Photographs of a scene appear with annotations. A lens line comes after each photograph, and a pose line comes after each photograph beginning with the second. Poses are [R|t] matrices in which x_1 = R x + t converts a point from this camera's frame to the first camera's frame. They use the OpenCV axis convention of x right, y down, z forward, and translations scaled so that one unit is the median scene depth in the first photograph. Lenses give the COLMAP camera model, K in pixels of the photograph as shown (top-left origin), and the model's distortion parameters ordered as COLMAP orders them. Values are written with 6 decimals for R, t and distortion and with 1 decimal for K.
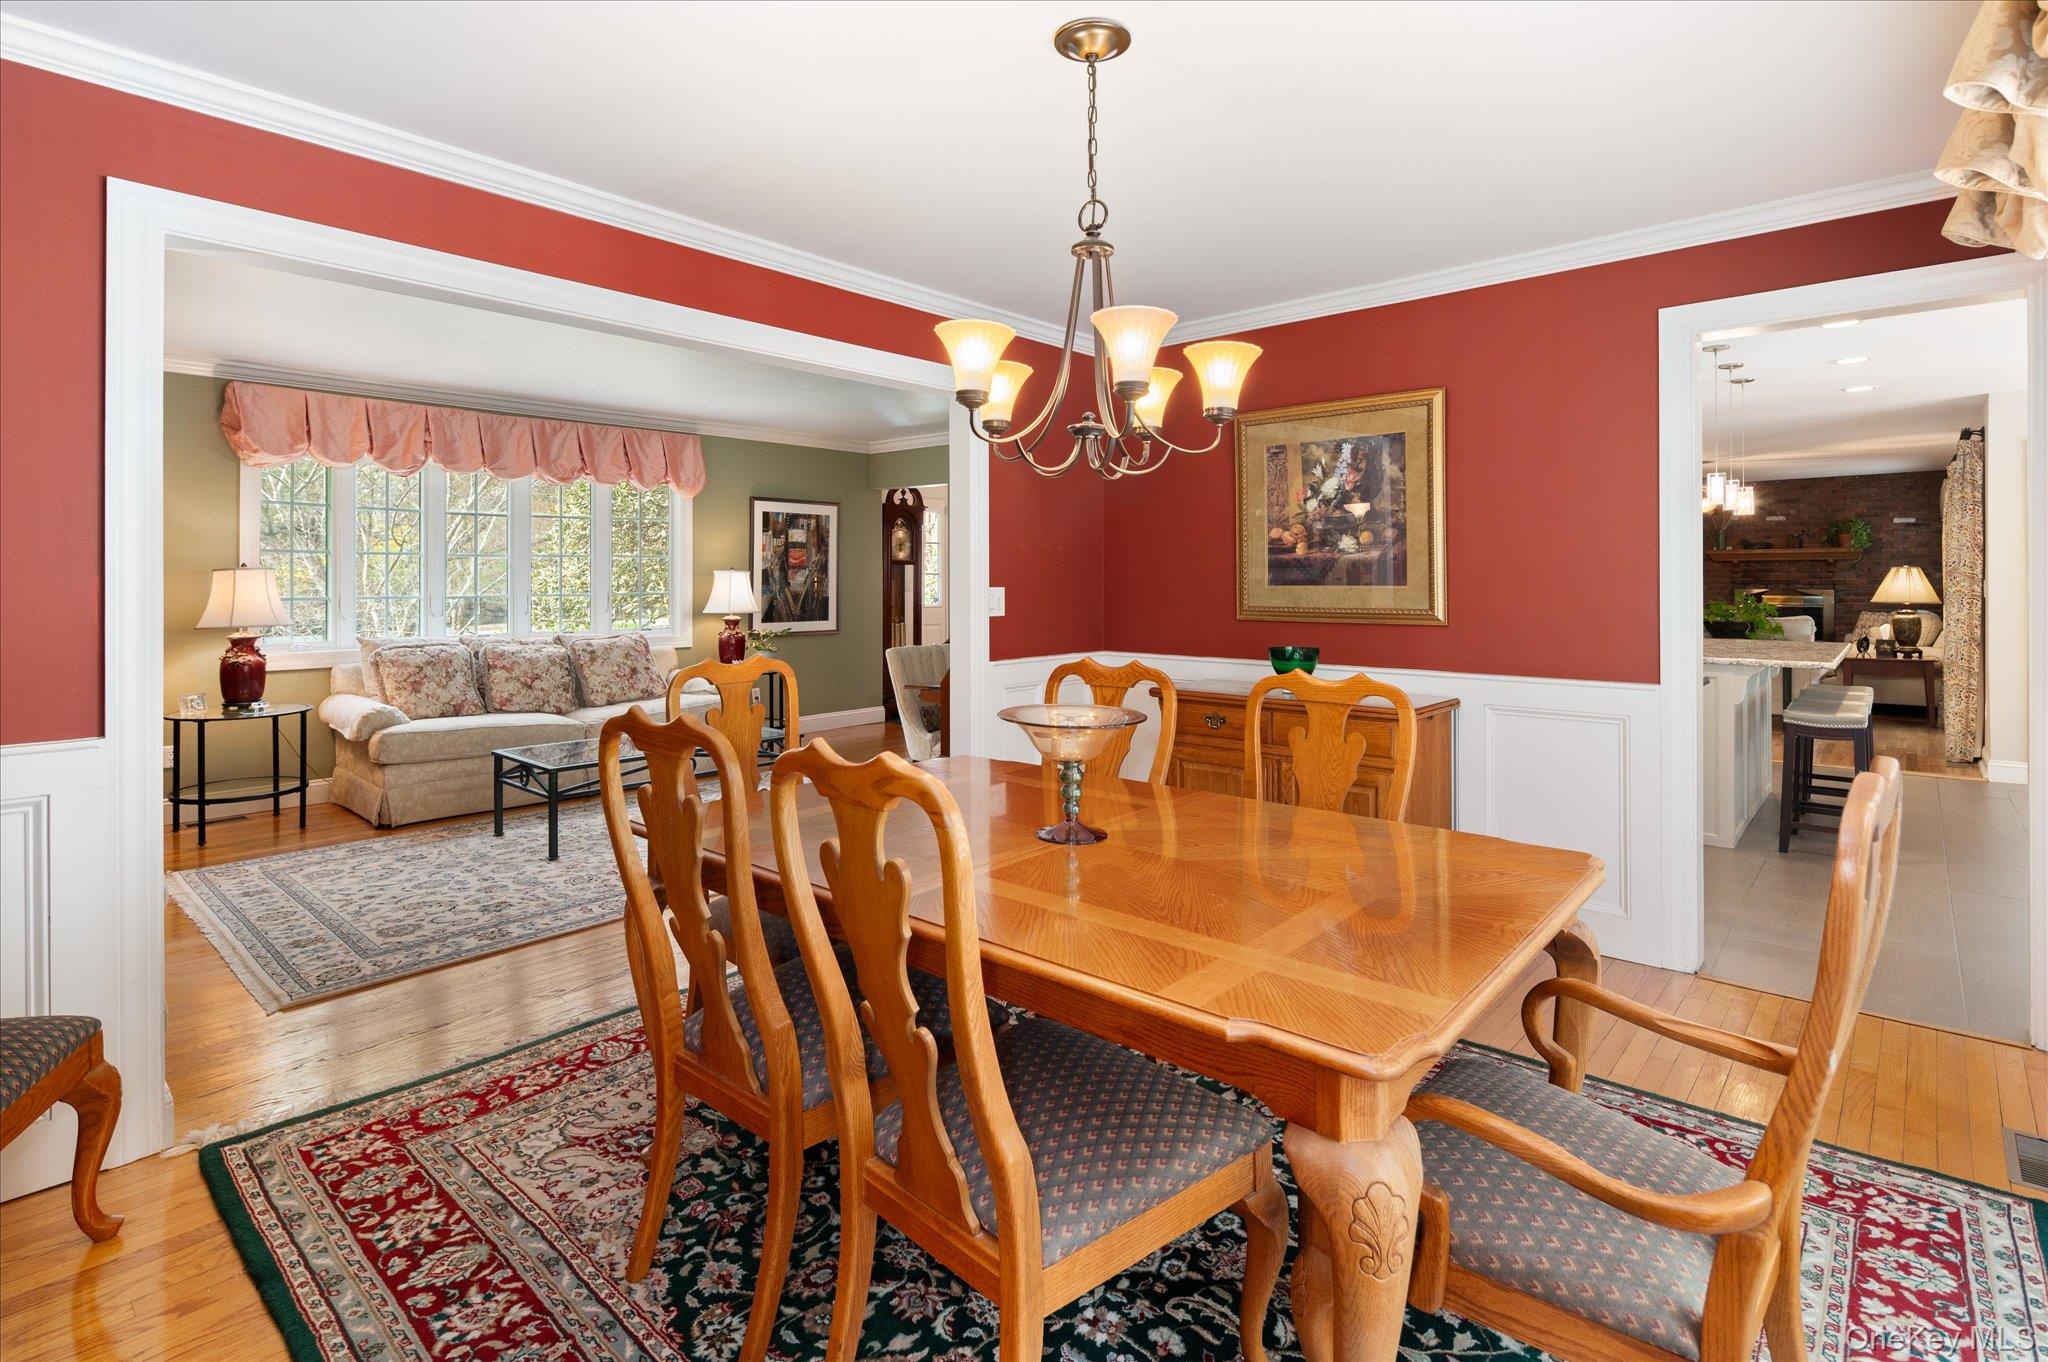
lens RADIAL K [[999.4, 0, 1032.0], [0, 999.4, 573.2], [0, 0, 1]] dist [0.001976, -0.002806]
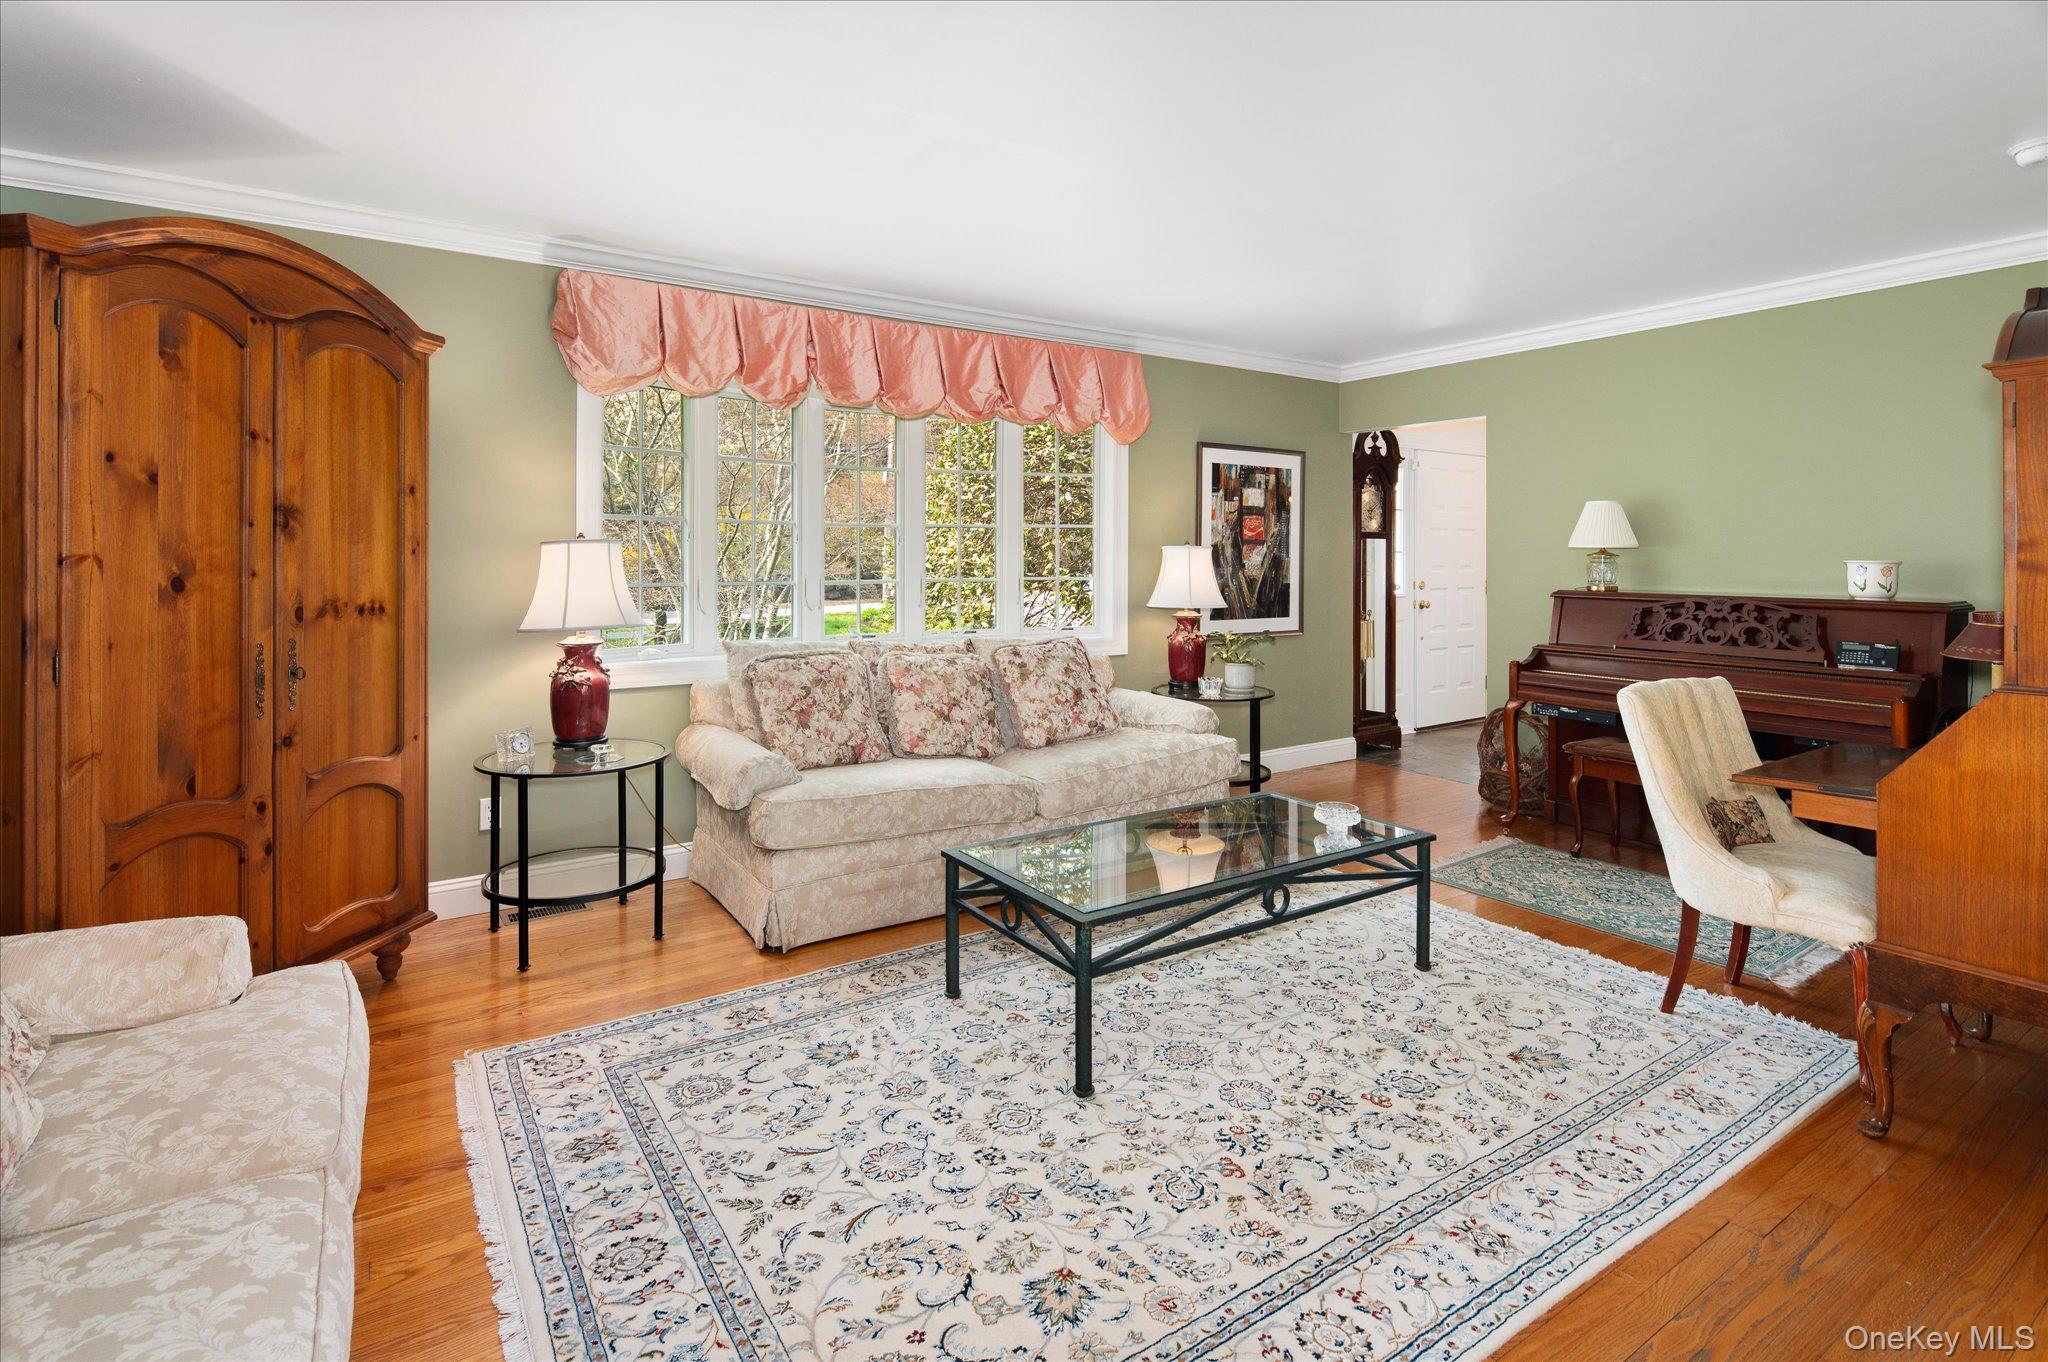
lens RADIAL K [[999.4, 0, 1024.5], [0, 999.4, 555.0], [0, 0, 1]] dist [0.001976, -0.002806]
pose [[0.967003, 0.000366, -0.254763, -0.348730], [-0.000070, 0.999999, 0.001170, 0.004114], [0.254763, -0.001113, 0.967003, 0.451312]]
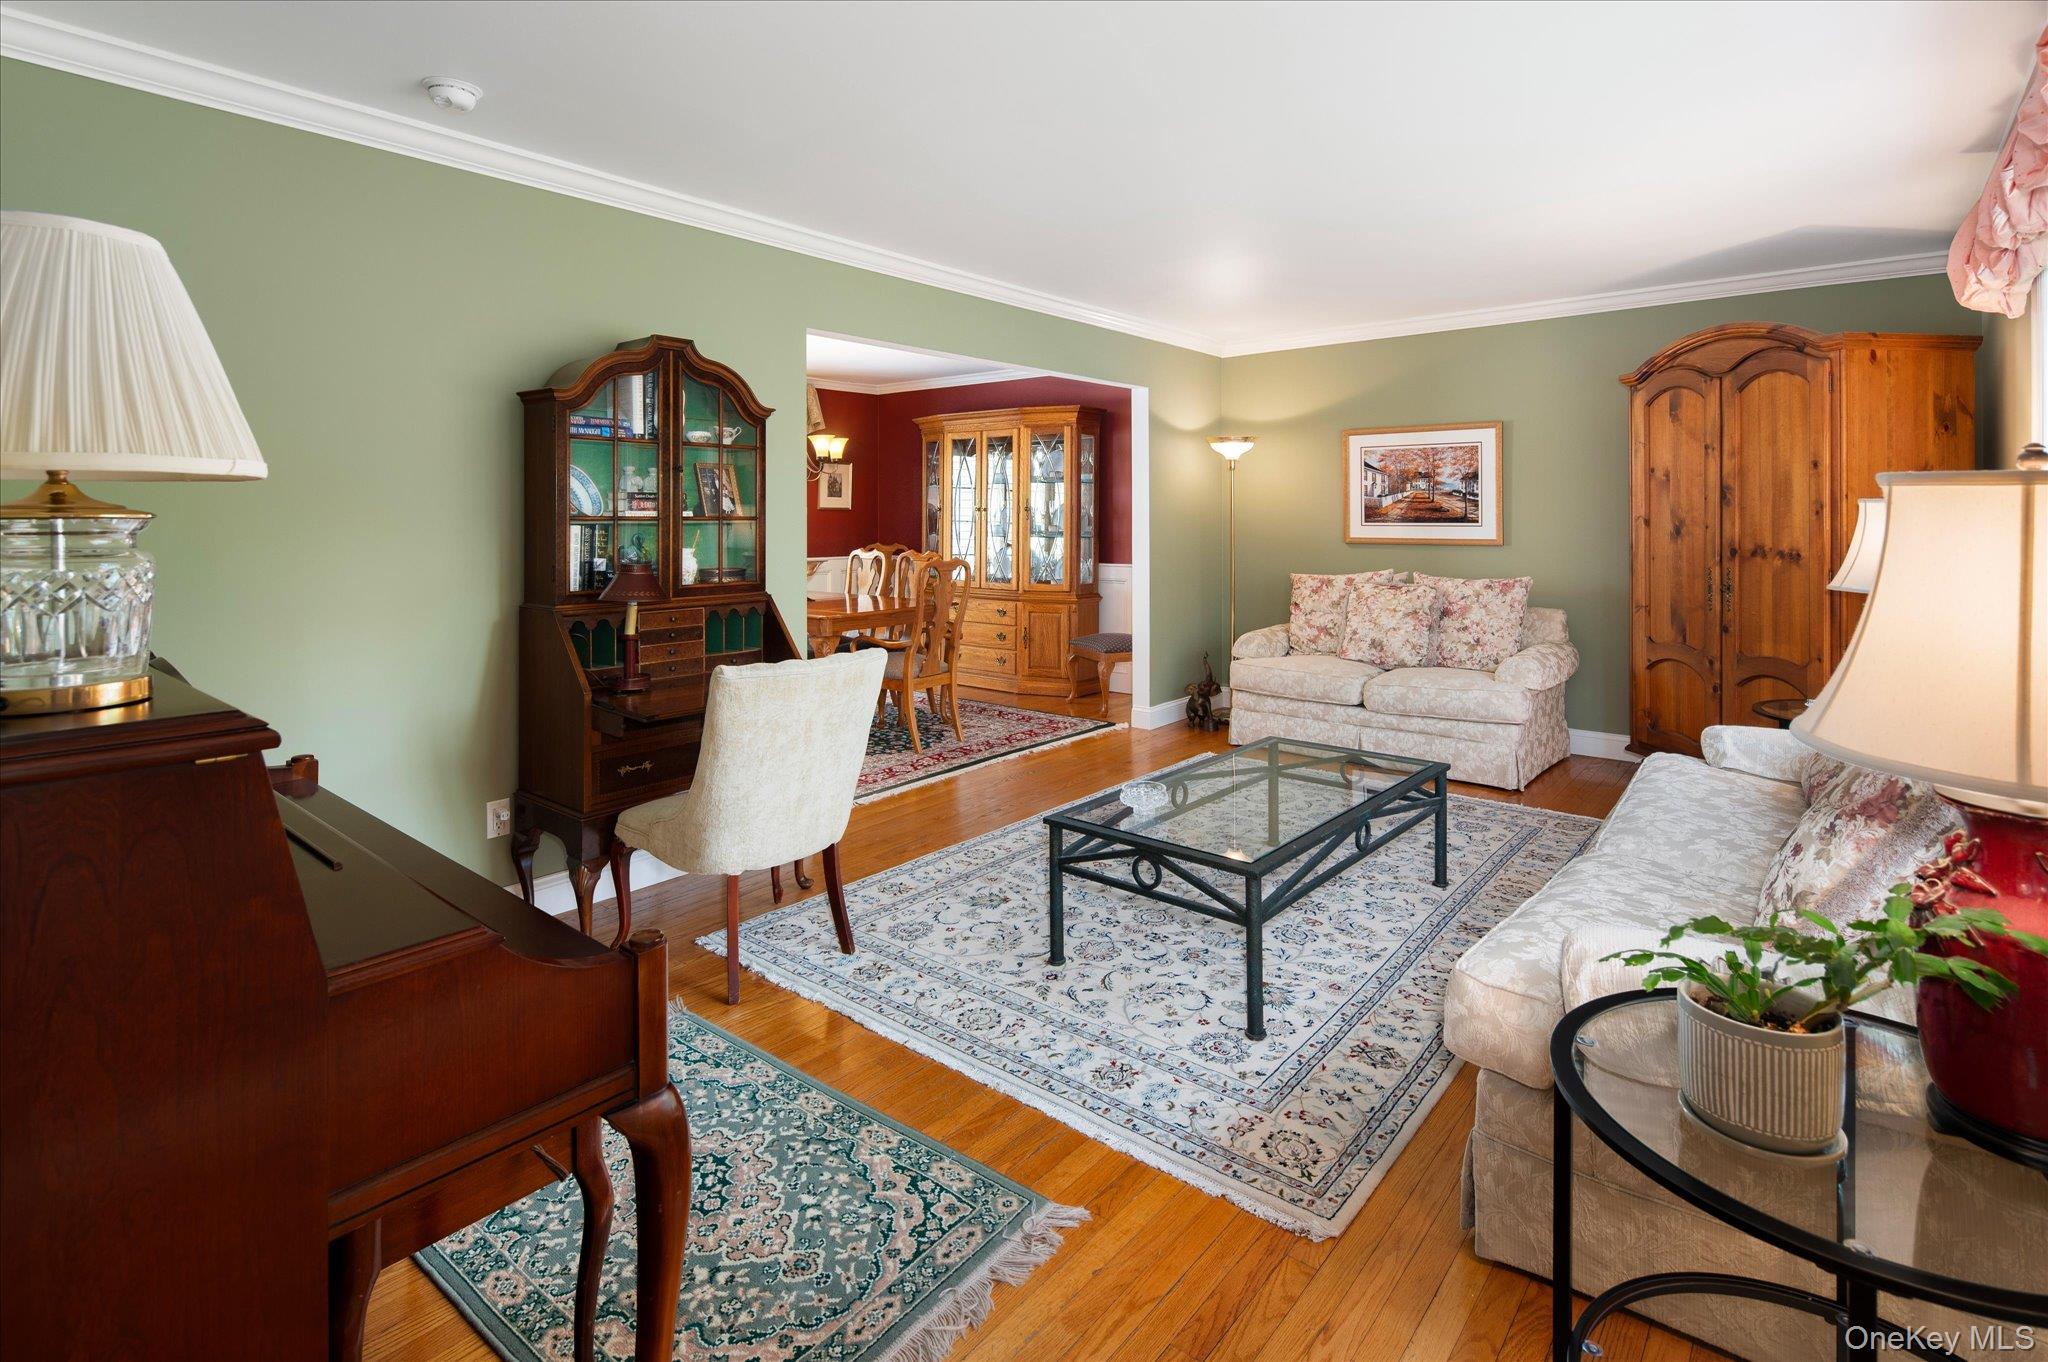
lens RADIAL K [[999.4, 0, 1030.6], [0, 999.4, 514.8], [0, 0, 1]] dist [0.001976, -0.002806]
pose [[-0.999294, 0.003417, -0.037417, -0.226290], [0.003584, 0.999984, -0.004397, 0.005821], [0.037402, -0.004528, -0.999290, 1.707411]]
